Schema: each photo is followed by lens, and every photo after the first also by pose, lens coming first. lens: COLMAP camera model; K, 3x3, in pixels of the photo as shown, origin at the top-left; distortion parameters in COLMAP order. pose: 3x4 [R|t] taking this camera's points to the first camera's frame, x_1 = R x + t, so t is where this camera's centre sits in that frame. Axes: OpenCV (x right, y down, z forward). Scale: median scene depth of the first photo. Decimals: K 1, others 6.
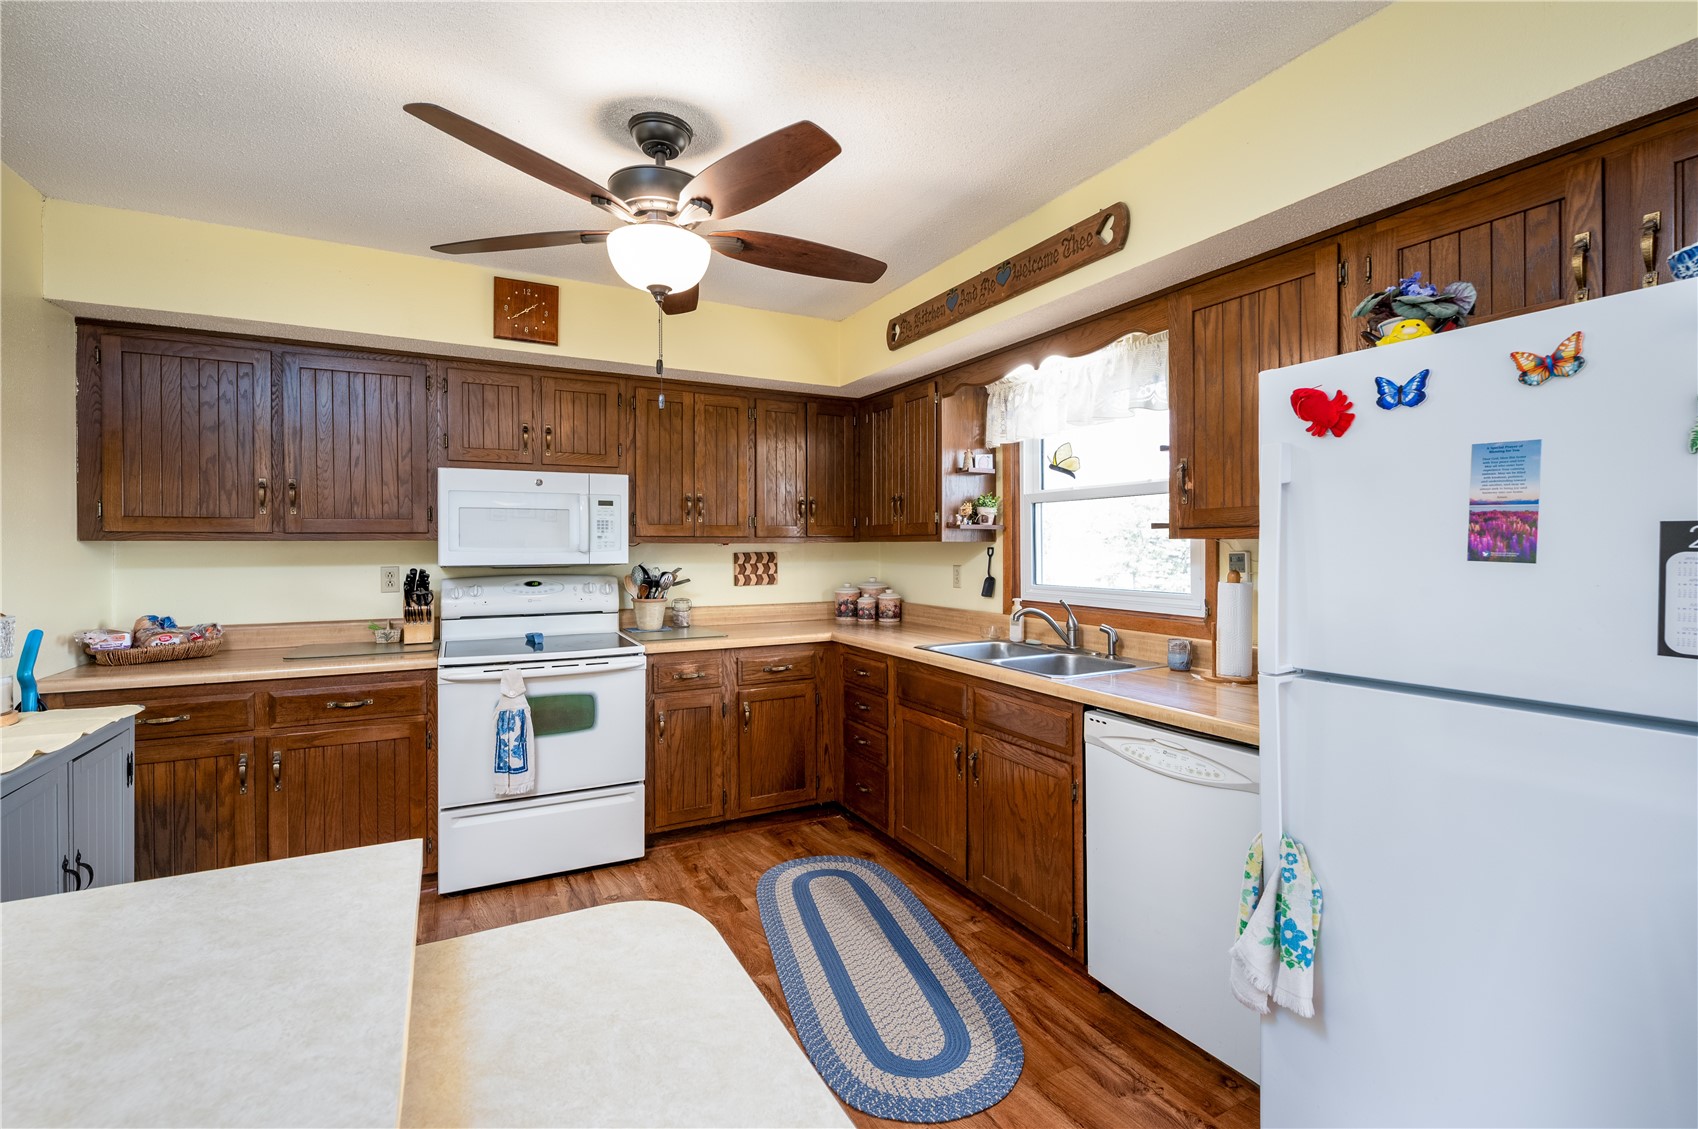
lens RADIAL K [[757.6, 0, 843.9], [0, 757.6, 552.7], [0, 0, 1]] dist [-0.000510, -0.000047]
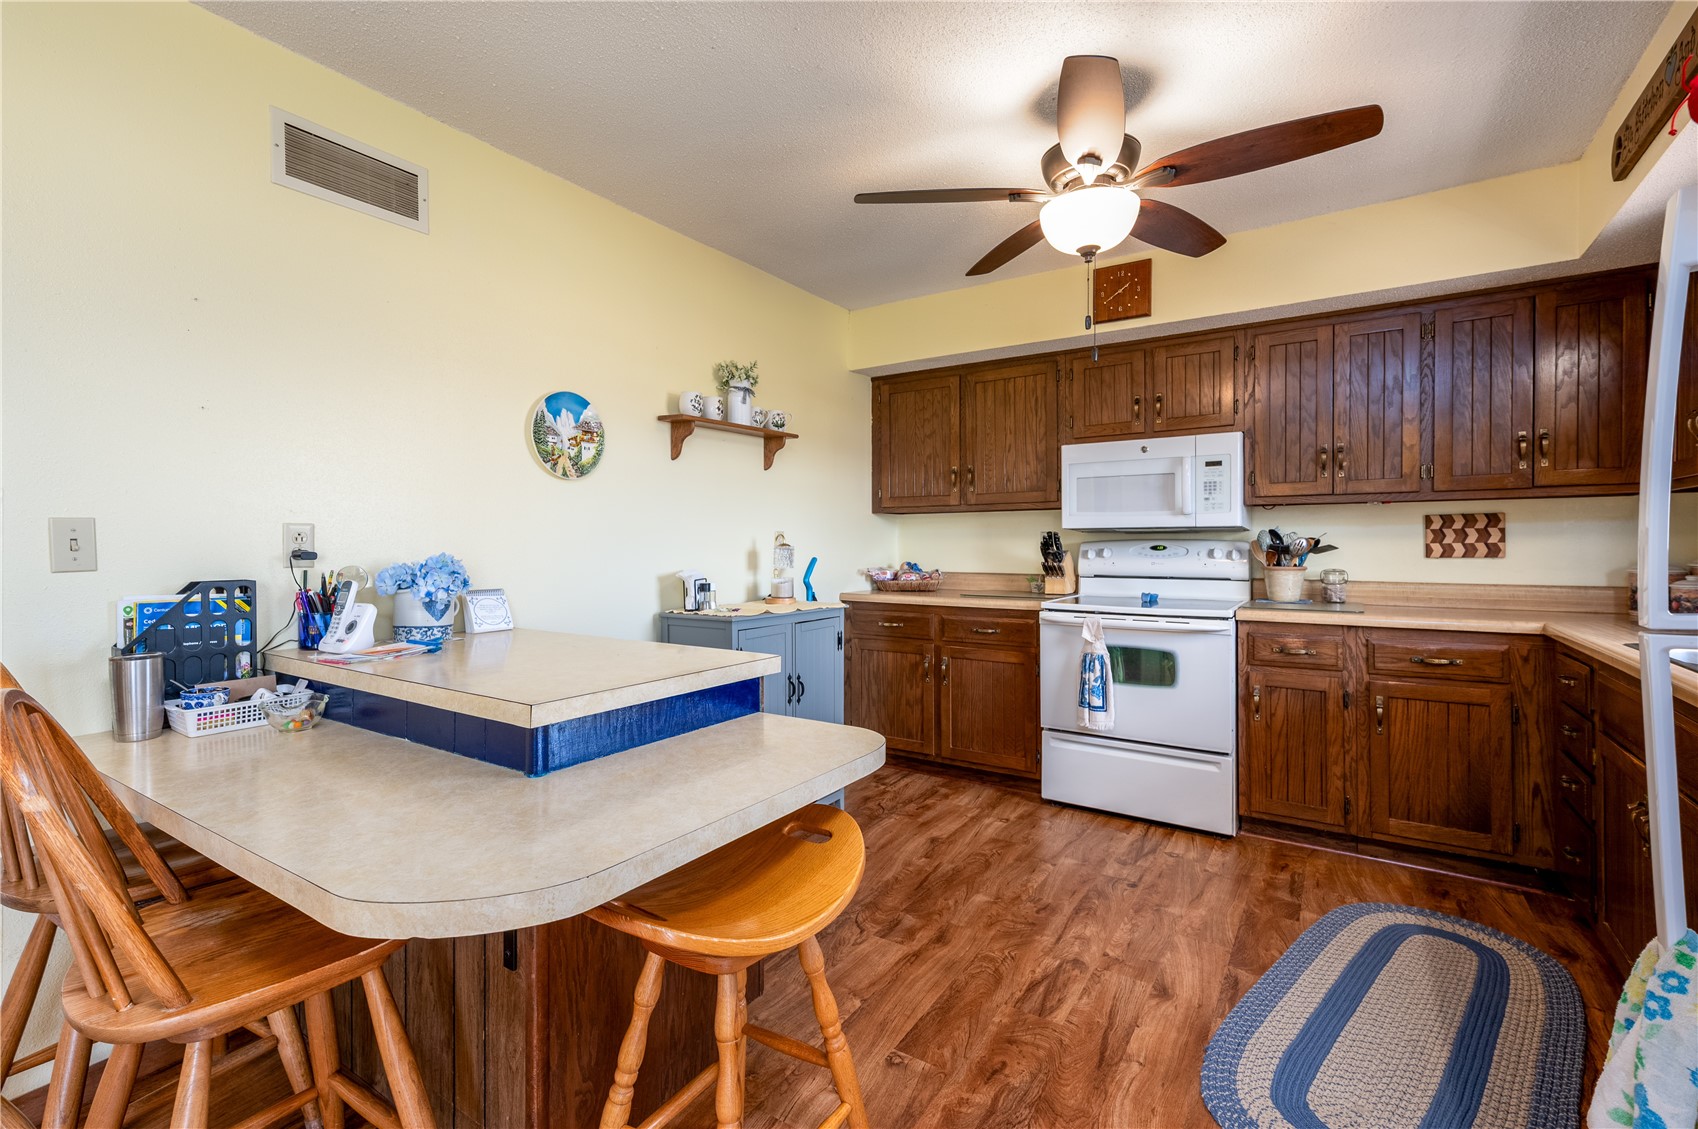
lens RADIAL K [[769.2, 0, 823.0], [0, 769.2, 547.1], [0, 0, 1]] dist [0.019212, 0.000071]
pose [[0.471988, 0.004530, -0.881593, 0.330574], [-0.007736, 0.999970, 0.000997, 0.045577], [0.881571, 0.006350, 0.472009, 0.094918]]
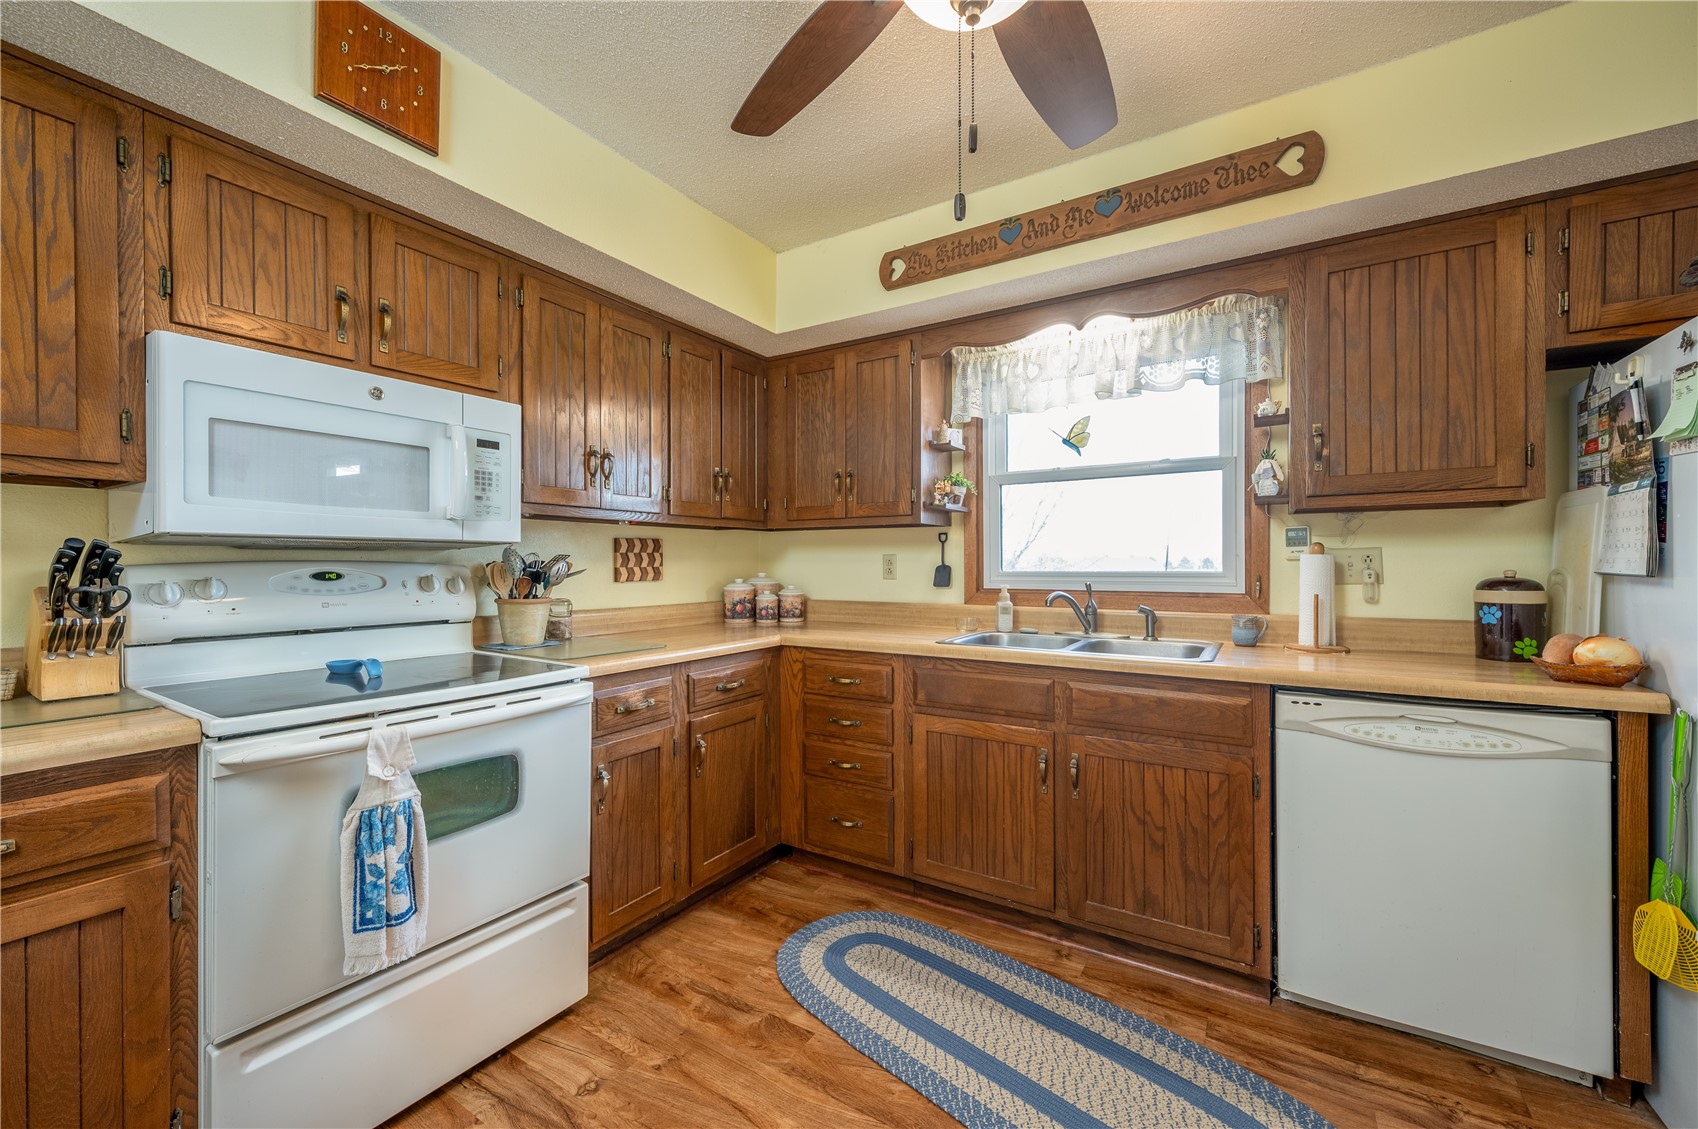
lens RADIAL K [[674.5, 0, 844.7], [0, 674.5, 568.0], [0, 0, 1]] dist [0.000636, -0.000320]
pose [[0.865787, -0.002308, 0.500407, -0.347335], [0.004953, 0.999980, -0.003958, 0.041389], [-0.500388, 0.005905, 0.865781, 0.380638]]
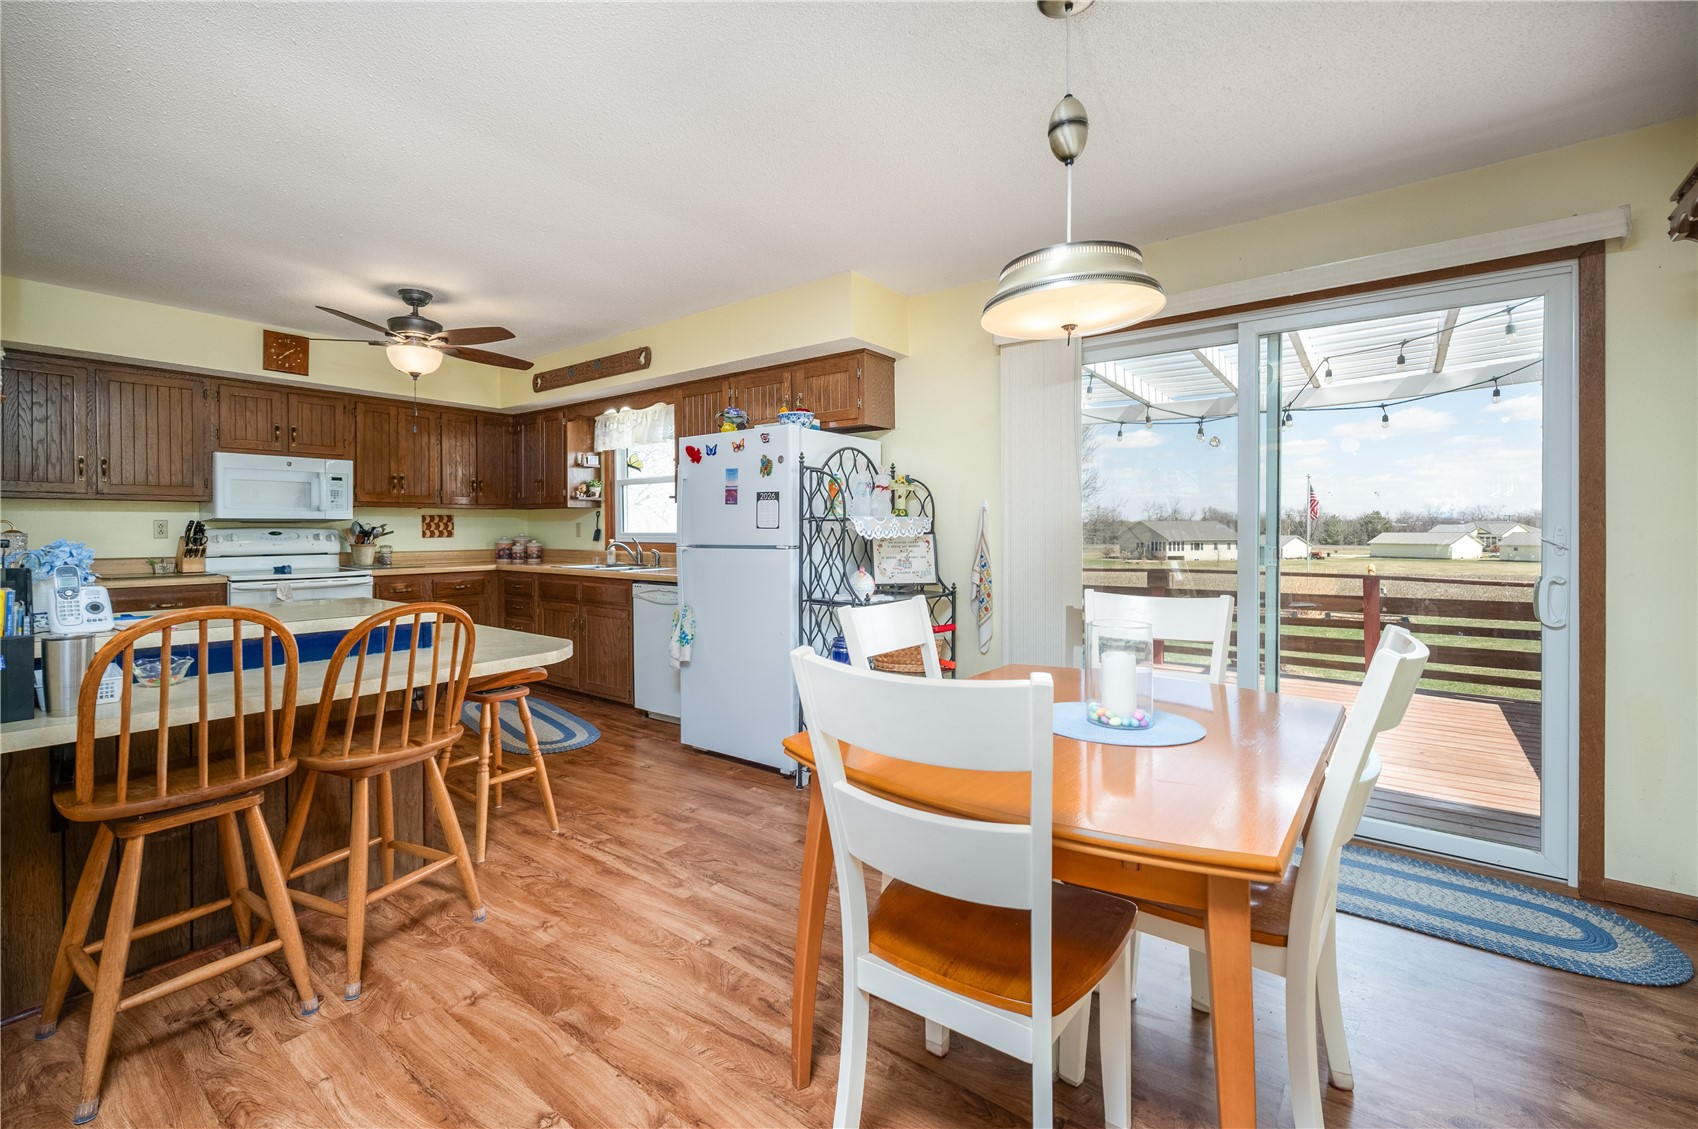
lens RADIAL K [[737.1, 0, 781.2], [0, 737.1, 536.8], [0, 0, 1]] dist [0.002404, 0.000341]
pose [[0.925813, -0.003632, 0.377965, -0.051785], [0.003177, 0.999993, 0.001828, 0.051408], [-0.377970, -0.000491, 0.925818, -0.714866]]
